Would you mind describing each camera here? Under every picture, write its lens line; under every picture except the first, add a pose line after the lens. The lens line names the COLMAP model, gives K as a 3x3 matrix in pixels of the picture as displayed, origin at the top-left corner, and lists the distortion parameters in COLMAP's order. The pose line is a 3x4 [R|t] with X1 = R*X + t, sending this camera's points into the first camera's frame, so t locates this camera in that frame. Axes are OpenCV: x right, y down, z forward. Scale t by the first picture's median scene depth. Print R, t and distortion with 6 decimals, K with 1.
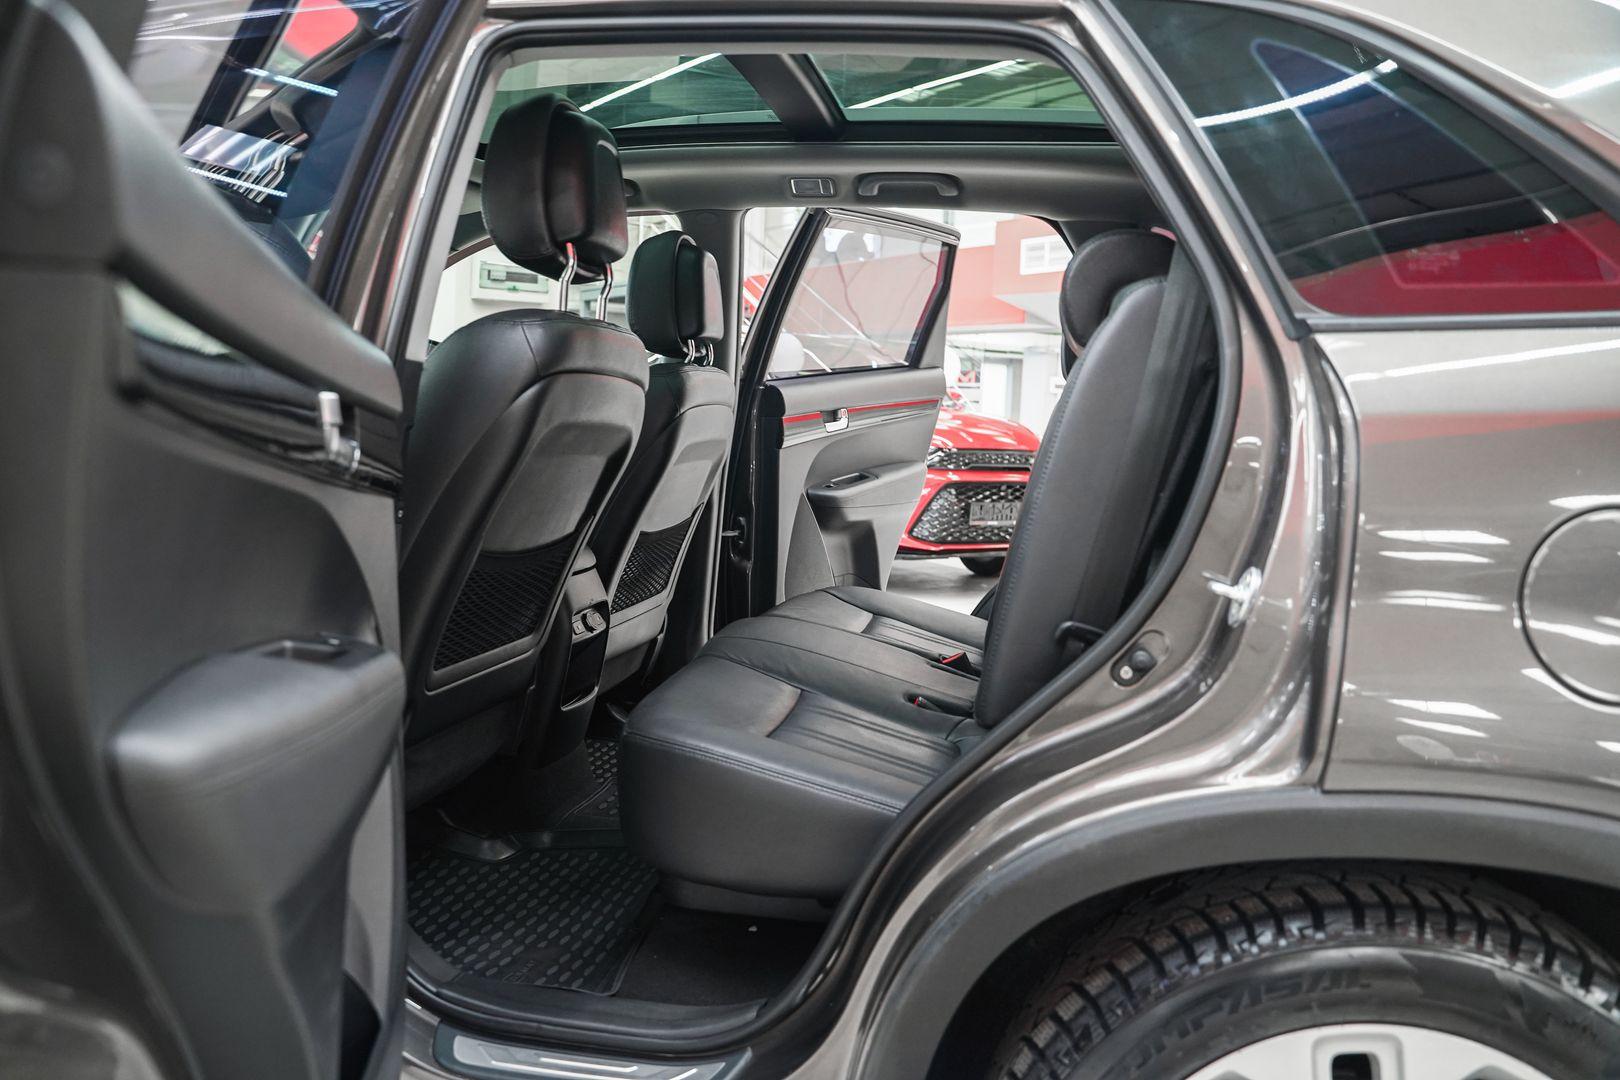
lens RADIAL K [[1299.6, 0, 810.0], [0, 1299.6, 540.0], [0, 0, 1]] dist [-0.116569, 0.086271]
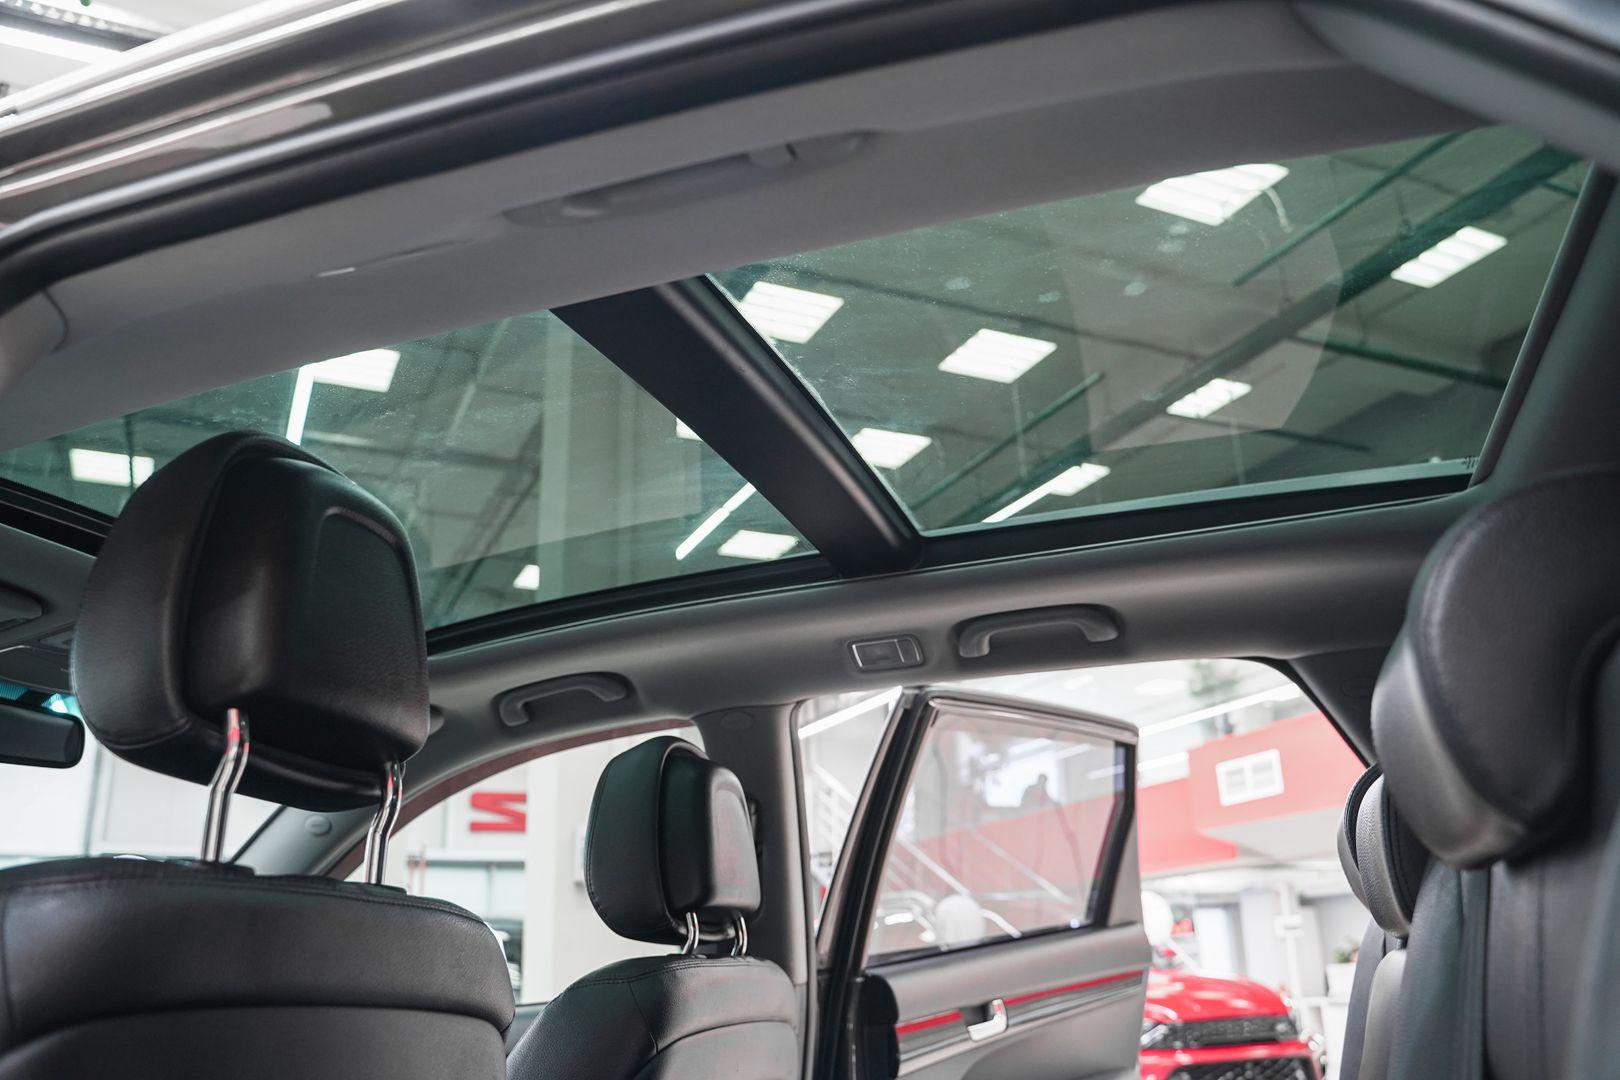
lens RADIAL K [[1299.6, 0, 810.0], [0, 1299.6, 540.0], [0, 0, 1]] dist [-0.116569, 0.086271]
pose [[0.985641, -0.117862, -0.120913, 0.038058], [0.055955, 0.903610, -0.424686, -0.042049], [0.159312, 0.411822, 0.897230, 0.308197]]
